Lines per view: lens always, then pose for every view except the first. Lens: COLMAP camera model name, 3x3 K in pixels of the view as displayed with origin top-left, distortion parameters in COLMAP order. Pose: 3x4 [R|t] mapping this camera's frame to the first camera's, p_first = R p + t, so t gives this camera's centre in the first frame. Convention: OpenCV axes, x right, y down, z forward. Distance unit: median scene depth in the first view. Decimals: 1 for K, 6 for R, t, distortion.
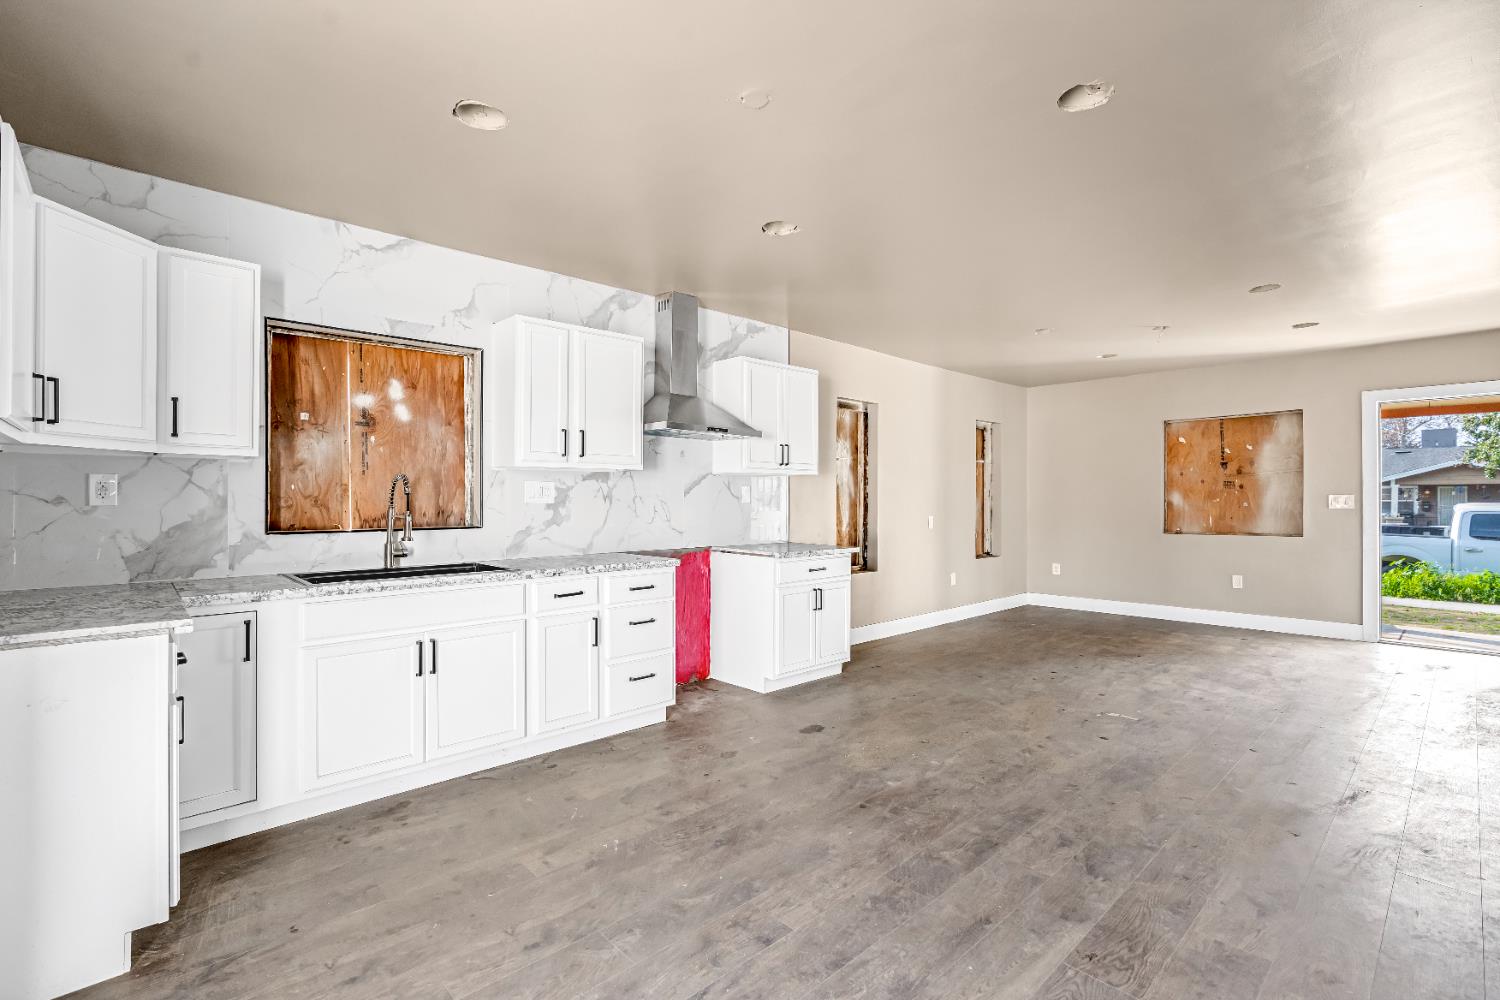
lens RADIAL K [[677.3, 0, 770.8], [0, 677.3, 493.2], [0, 0, 1]] dist [-0.009731, 0.000460]
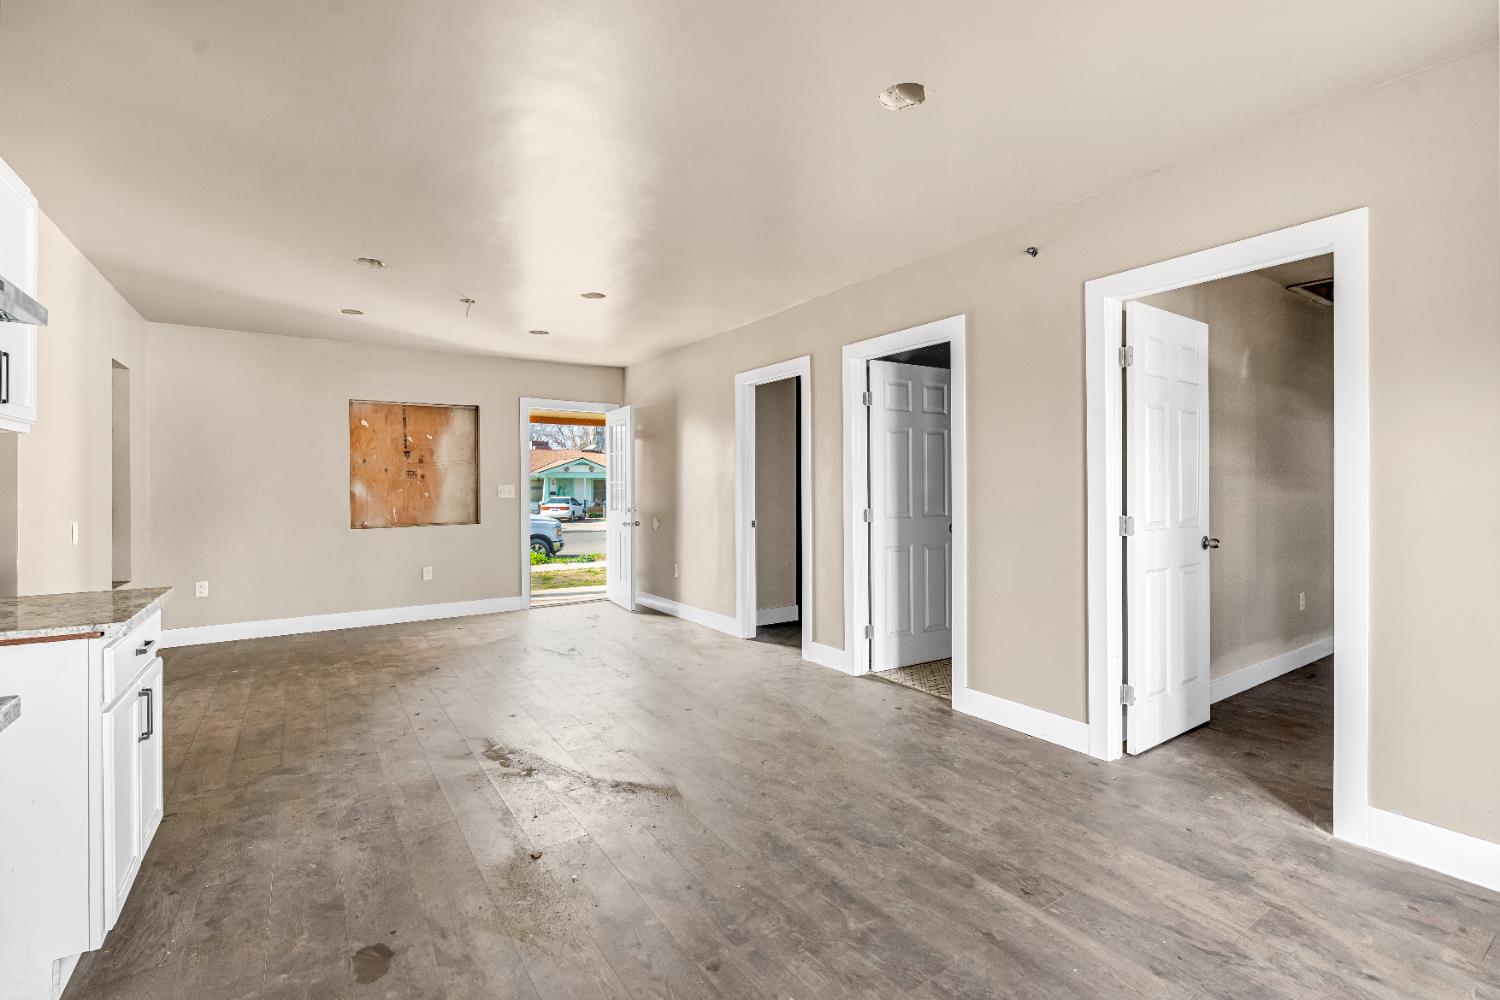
lens RADIAL K [[677.3, 0, 770.8], [0, 677.3, 493.2], [0, 0, 1]] dist [-0.009731, 0.000460]
pose [[0.166521, -0.007277, 0.986011, -0.218250], [-0.006007, 0.999947, 0.008395, 0.003621], [-0.986020, -0.007321, 0.166469, 0.382430]]
